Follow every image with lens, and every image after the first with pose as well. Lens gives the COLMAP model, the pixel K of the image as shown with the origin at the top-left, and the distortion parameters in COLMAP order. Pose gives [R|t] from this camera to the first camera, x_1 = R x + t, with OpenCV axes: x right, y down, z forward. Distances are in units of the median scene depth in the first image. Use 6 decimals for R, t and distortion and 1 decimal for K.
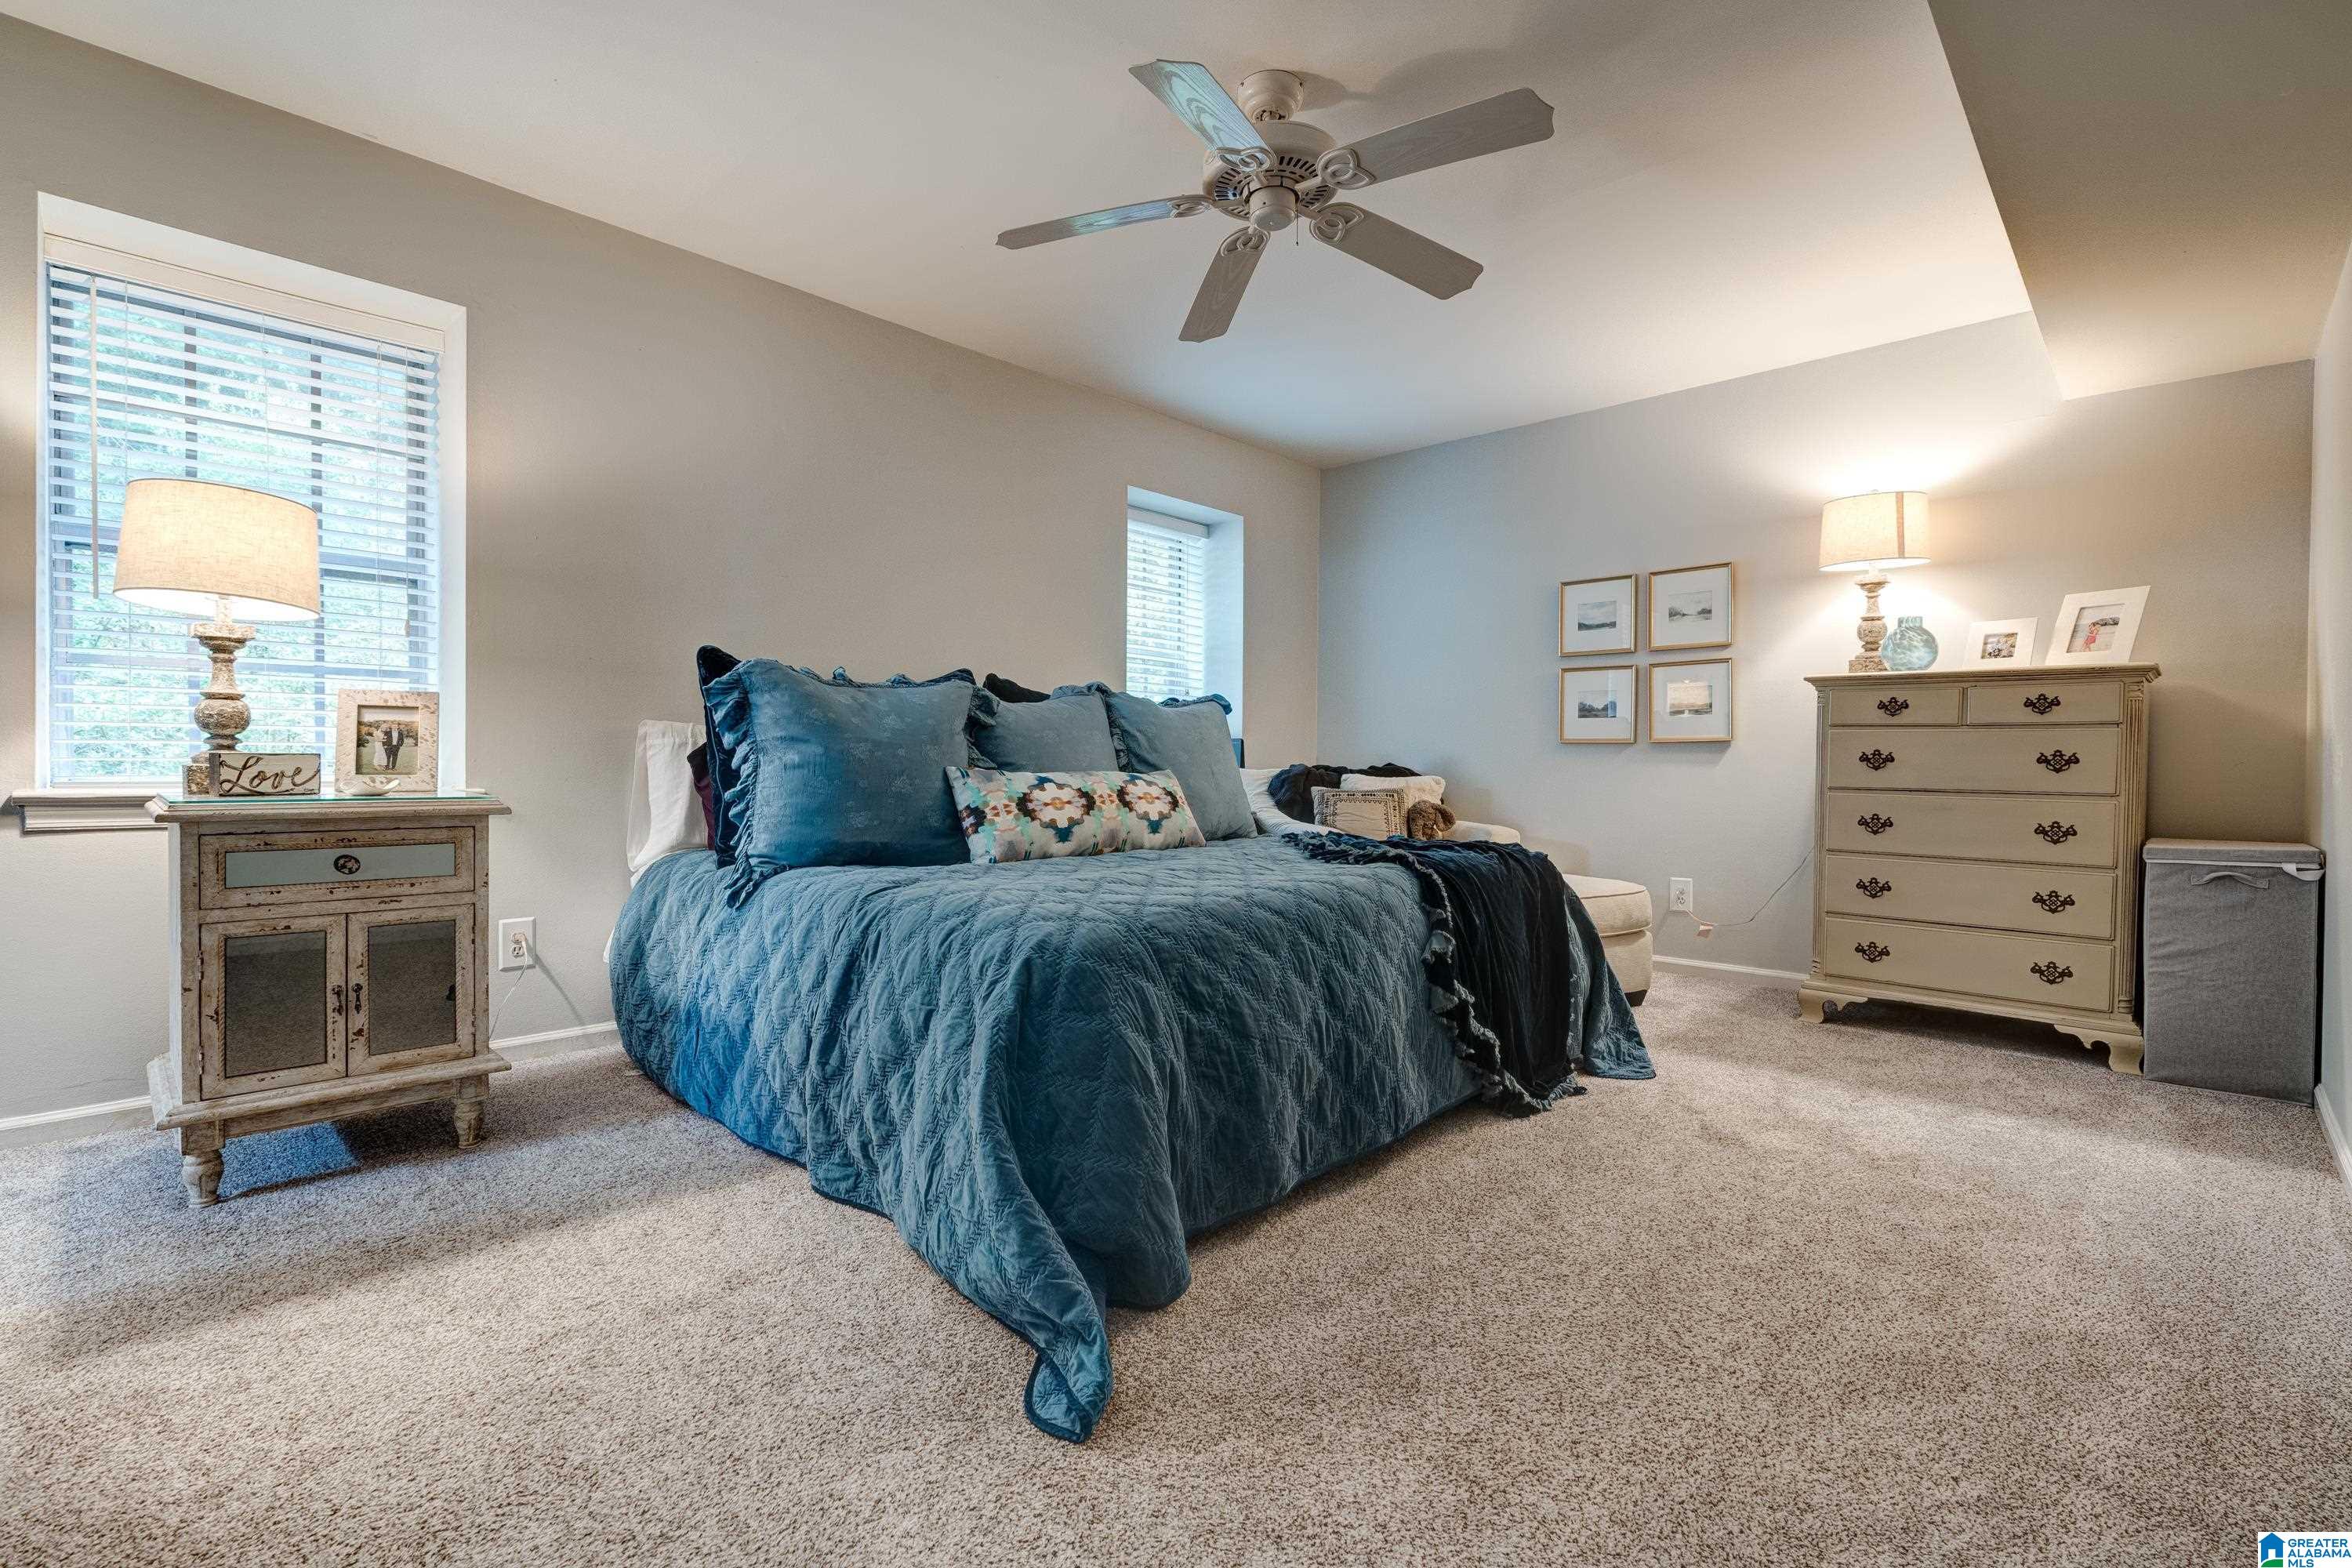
lens RADIAL K [[1077.0, 0, 1175.4], [0, 1077.0, 775.1], [0, 0, 1]] dist [-0.000467, -0.000151]
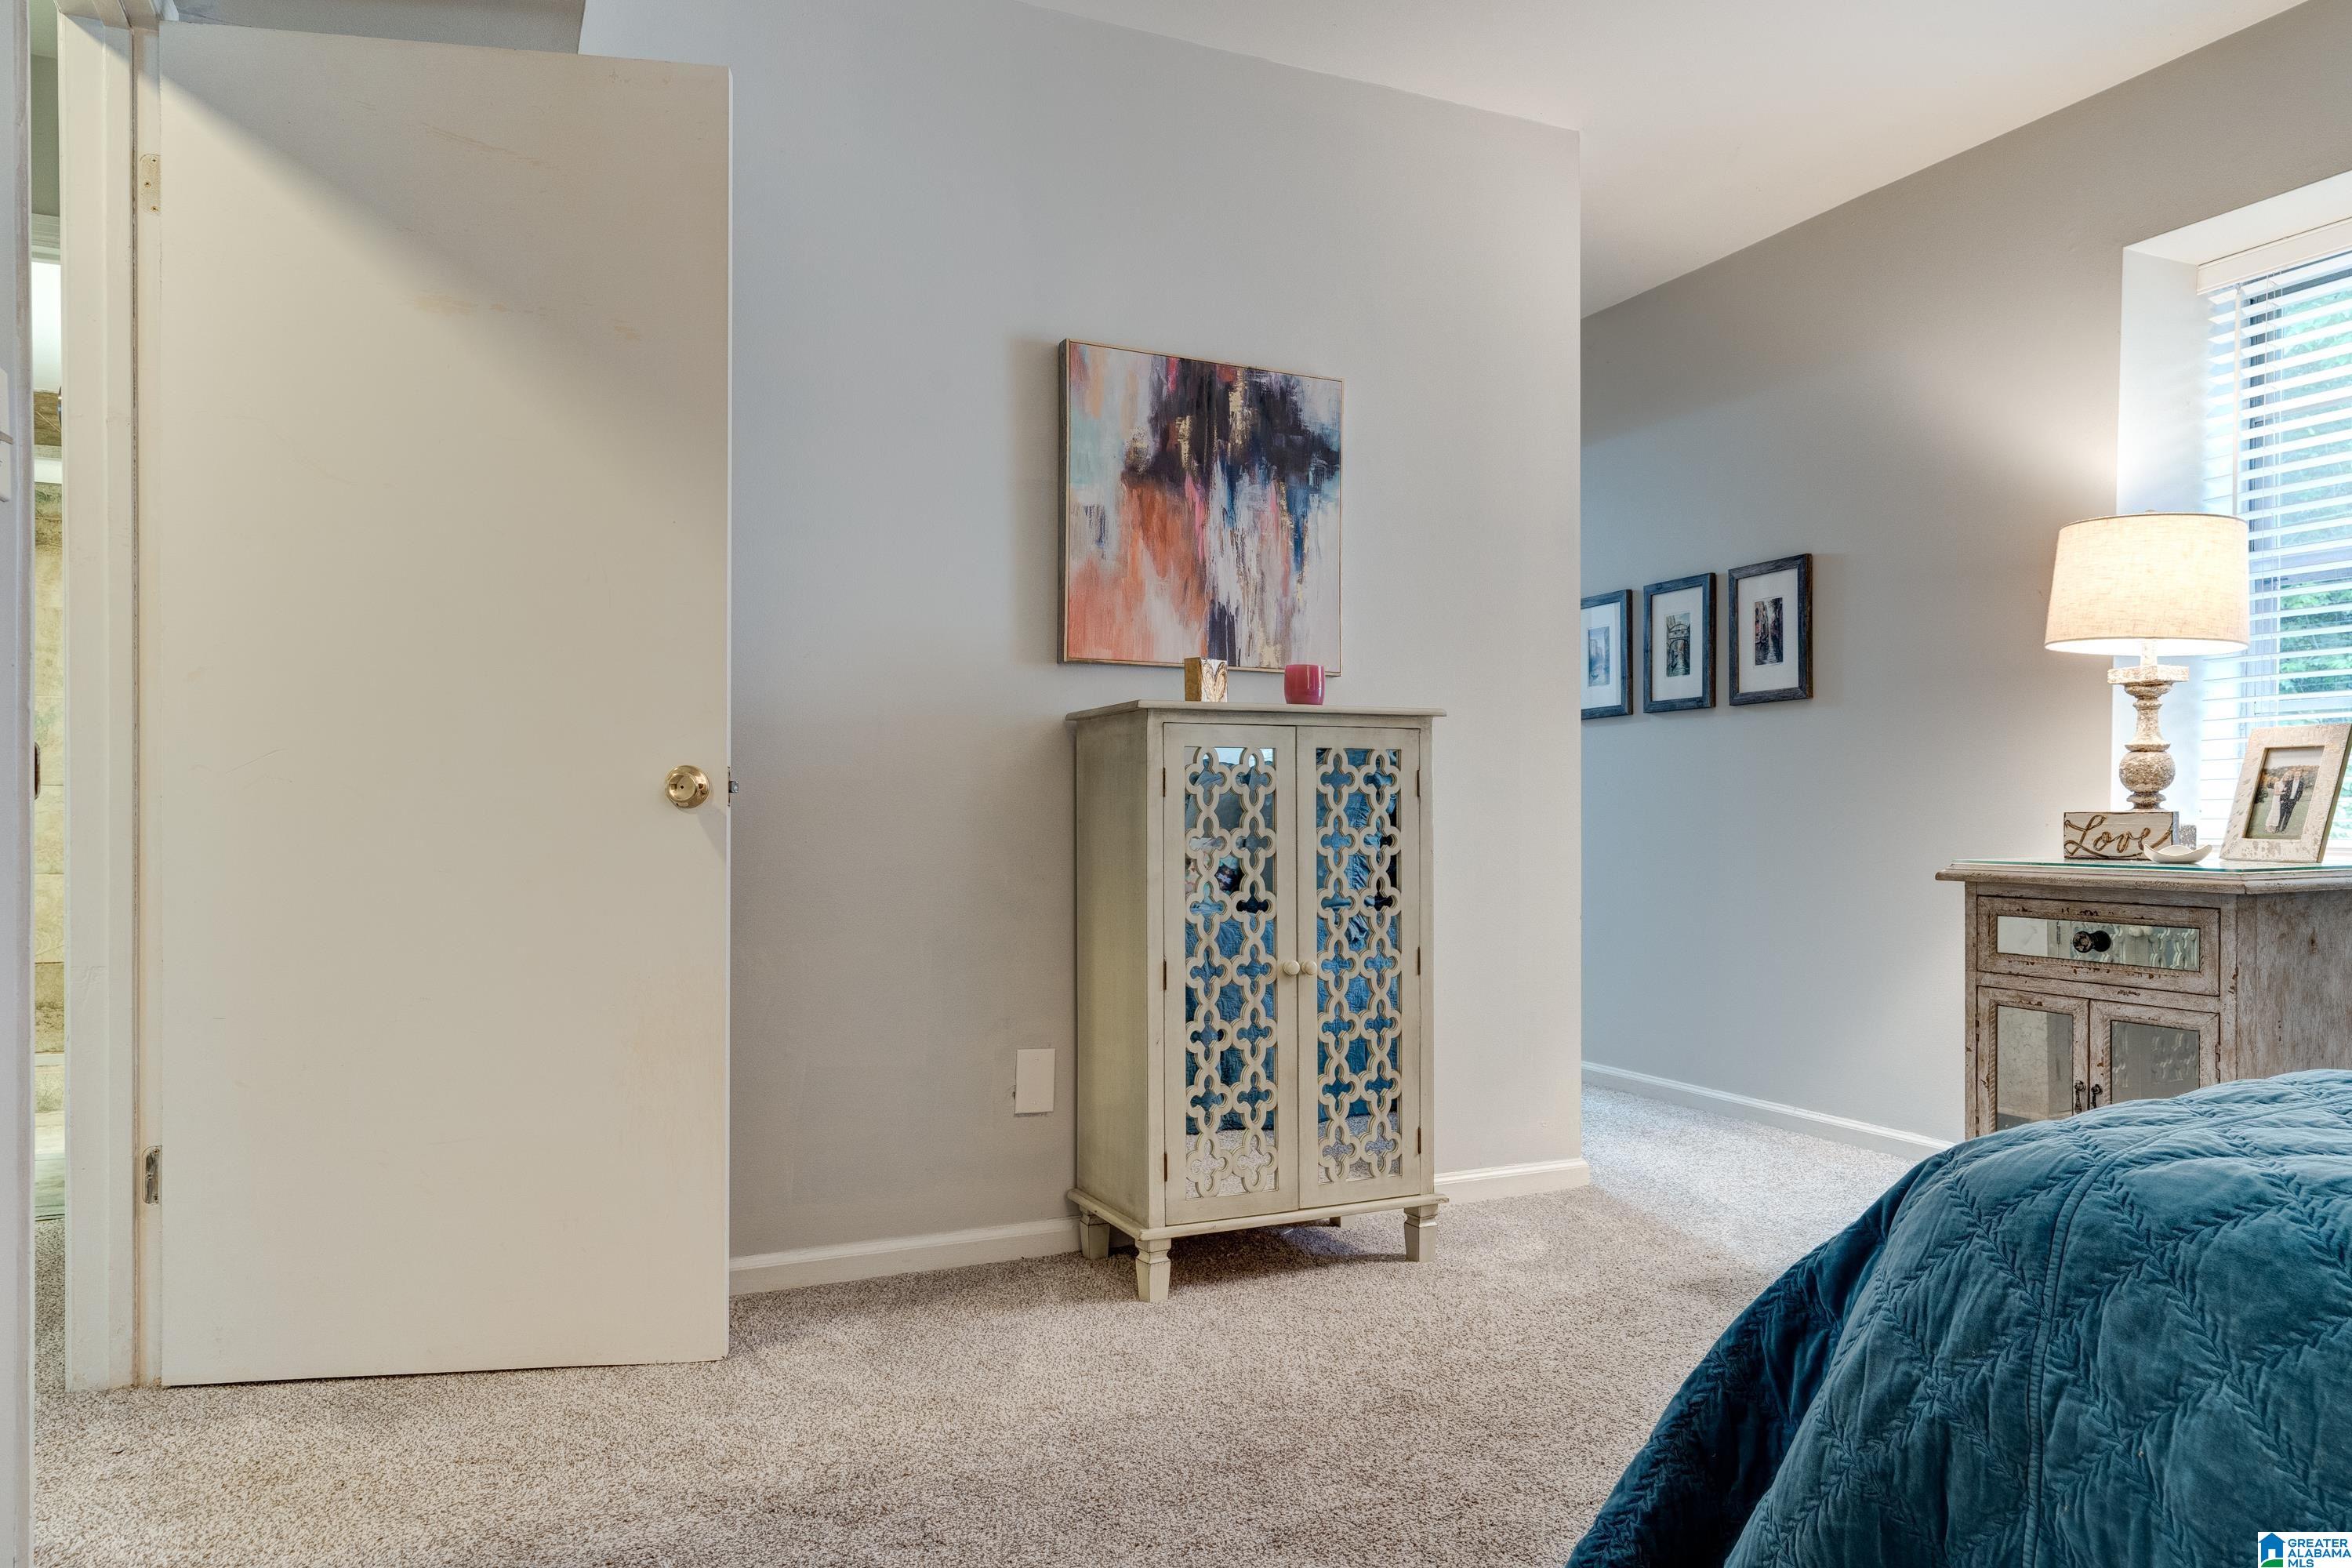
lens RADIAL K [[1559.7, 0, 1175.9], [0, 1559.7, 798.0], [0, 0, 1]] dist [0.003305, 0.000873]
pose [[-0.376080, -0.018477, -0.926403, 0.616648], [-0.014838, 0.999793, -0.013917, -0.002436], [0.926468, 0.008512, -0.376277, 0.753577]]
